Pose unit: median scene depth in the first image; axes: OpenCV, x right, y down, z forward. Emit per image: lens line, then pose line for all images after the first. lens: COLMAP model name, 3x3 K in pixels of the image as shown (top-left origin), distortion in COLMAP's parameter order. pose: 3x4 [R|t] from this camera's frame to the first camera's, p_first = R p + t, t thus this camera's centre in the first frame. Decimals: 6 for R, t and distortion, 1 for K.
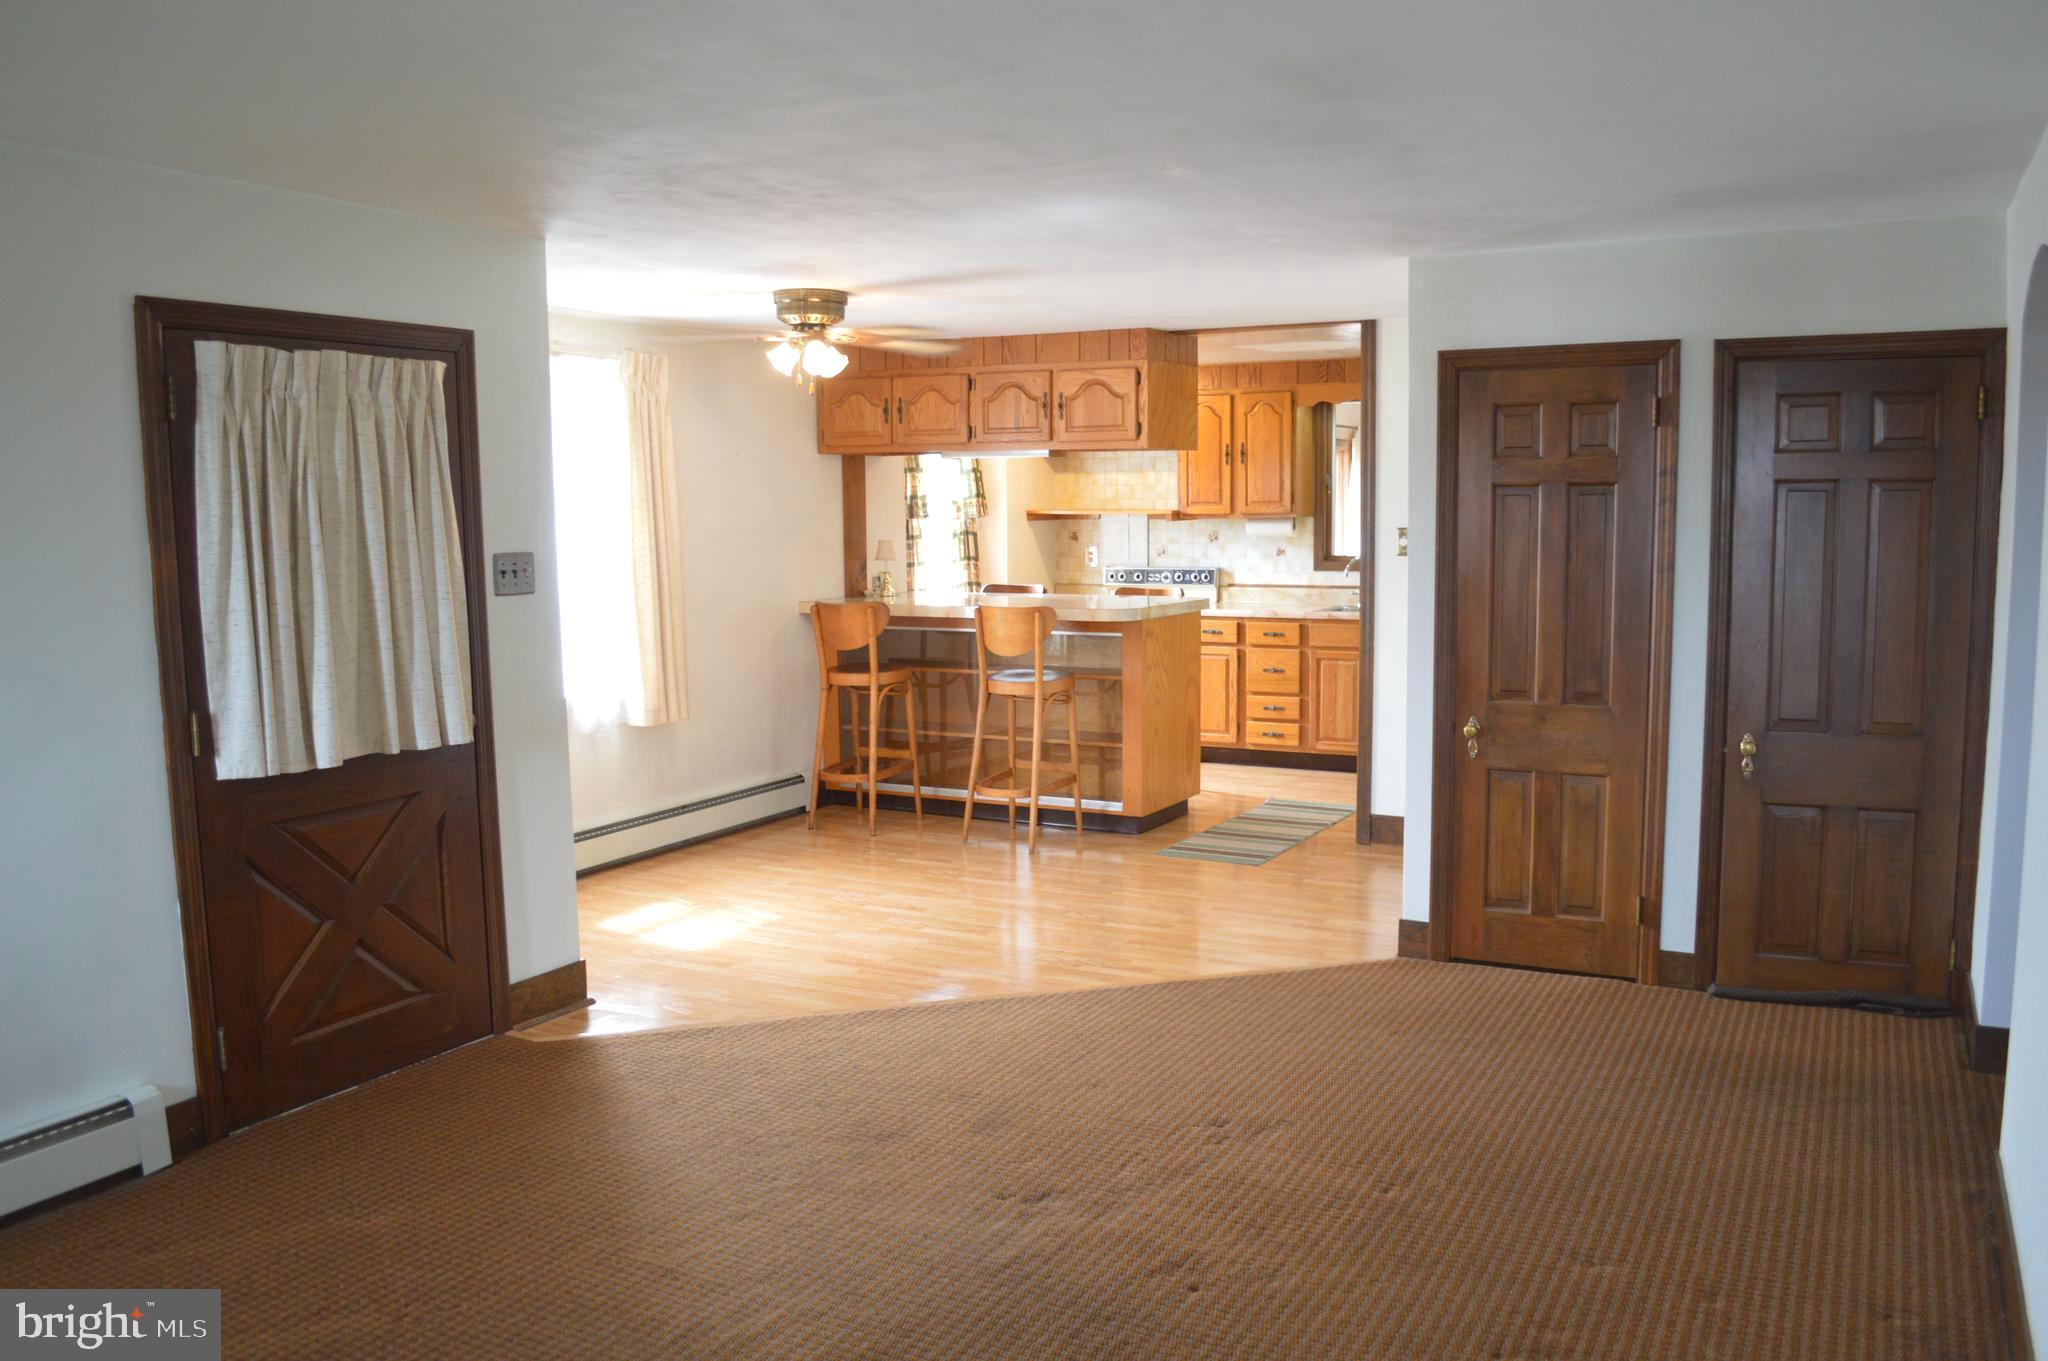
lens RADIAL K [[1642.6, 0, 1078.6], [0, 1642.6, 677.4], [0, 0, 1]] dist [-0.081684, 0.008997]
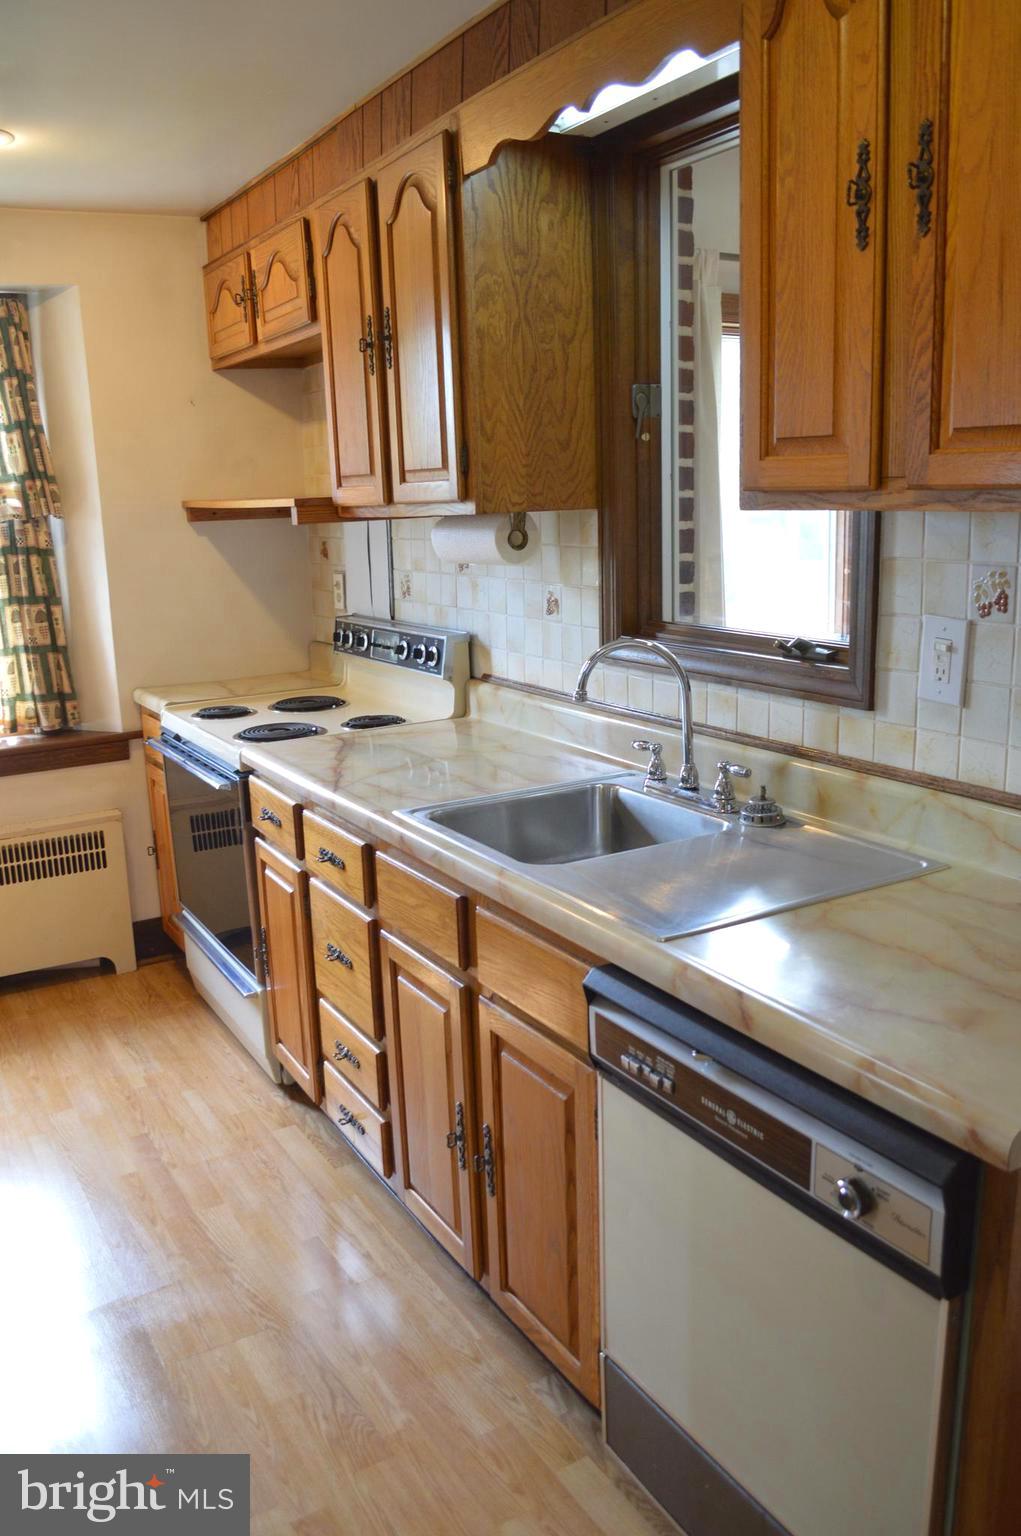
lens RADIAL K [[1232.0, 0, 520.3], [0, 1232.0, 775.1], [0, 0, 1]] dist [-0.081684, 0.008997]
pose [[0.833672, 0.108744, -0.541447, 0.379672], [-0.036409, 0.989111, 0.142594, -0.107460], [0.551058, -0.099163, 0.828554, 1.047116]]
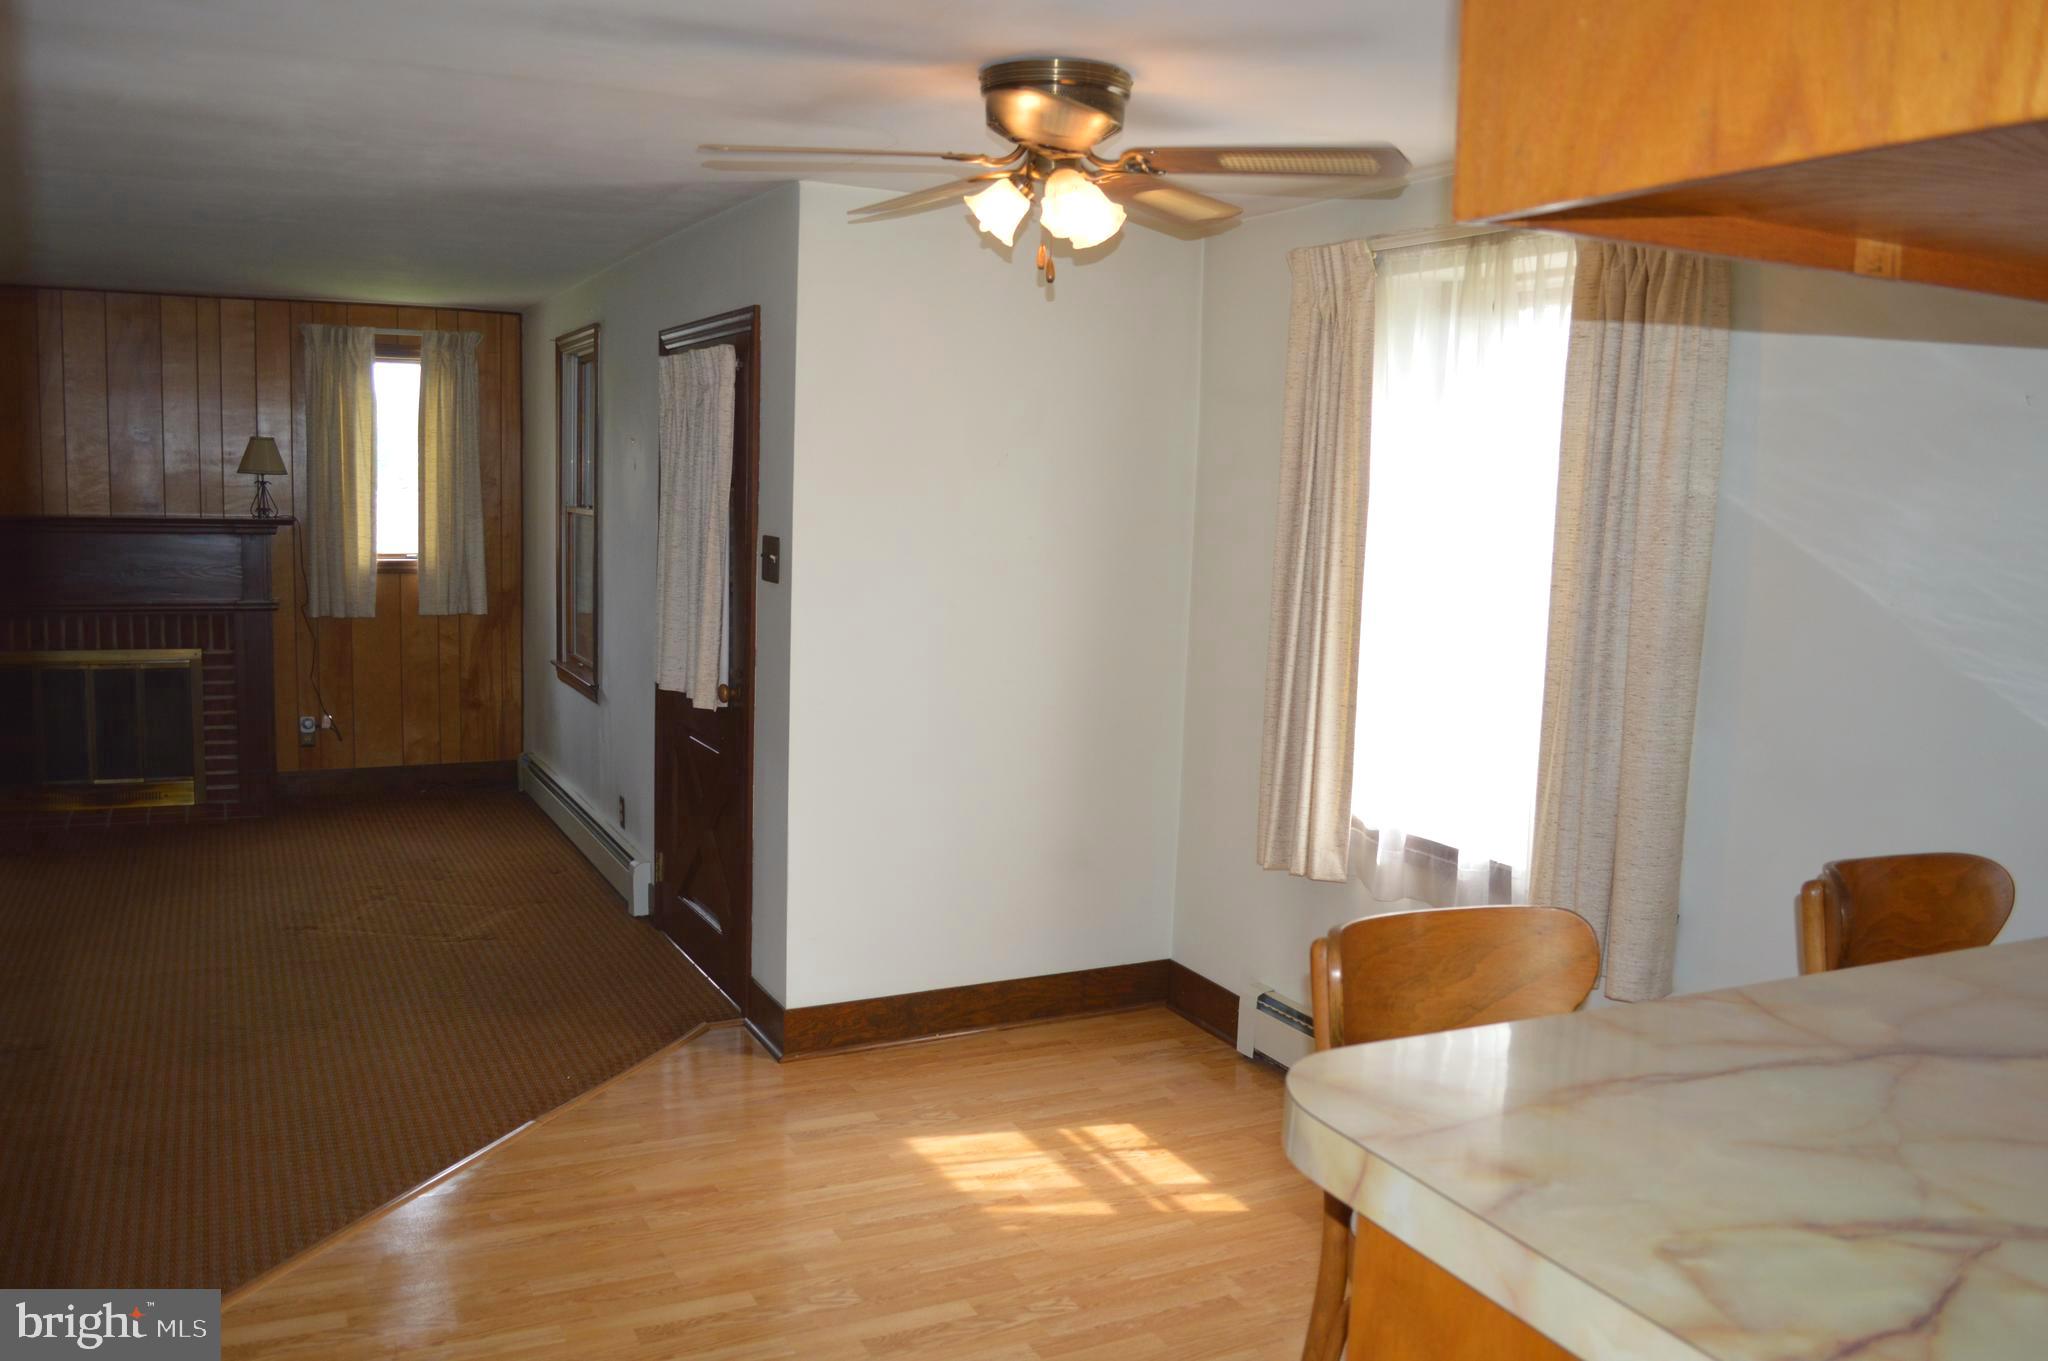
lens RADIAL K [[1642.6, 0, 1024.6], [0, 1642.6, 697.8], [0, 0, 1]] dist [-0.081684, 0.008997]
pose [[-0.610208, 0.092200, -0.786858, 0.203746], [-0.112802, 0.972974, 0.201487, -0.125608], [0.784170, 0.211708, -0.583316, 1.101983]]
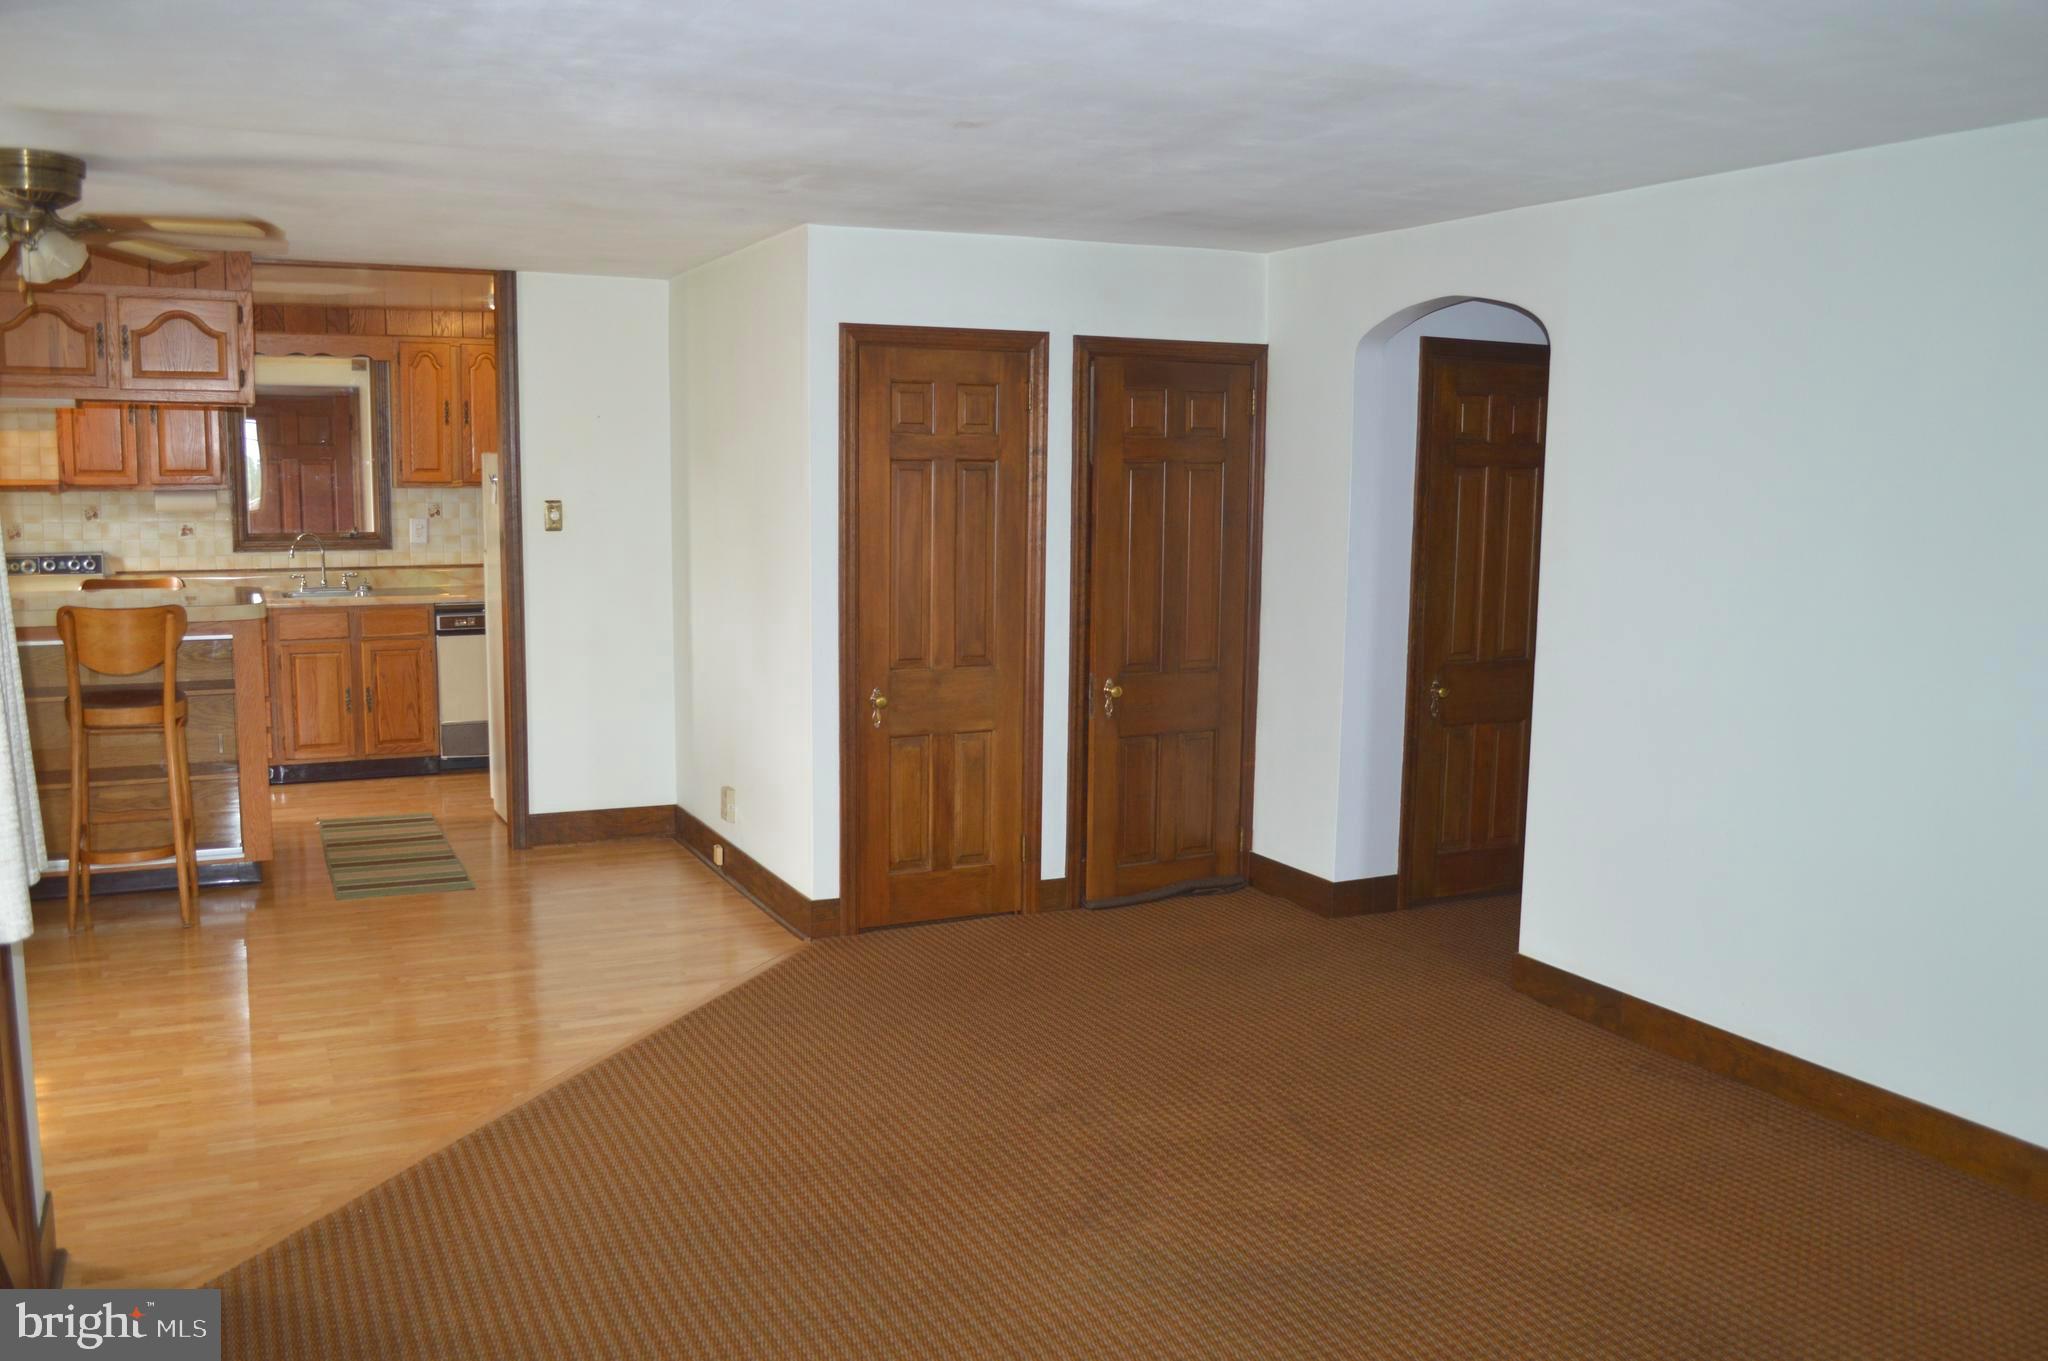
lens RADIAL K [[1642.6, 0, 1037.1], [0, 1642.6, 691.9], [0, 0, 1]] dist [-0.081684, 0.008997]
pose [[0.598758, -0.088160, 0.796063, -0.379702], [0.066754, 0.995958, 0.060088, -0.020870], [-0.798143, 0.017163, 0.602223, 0.228421]]
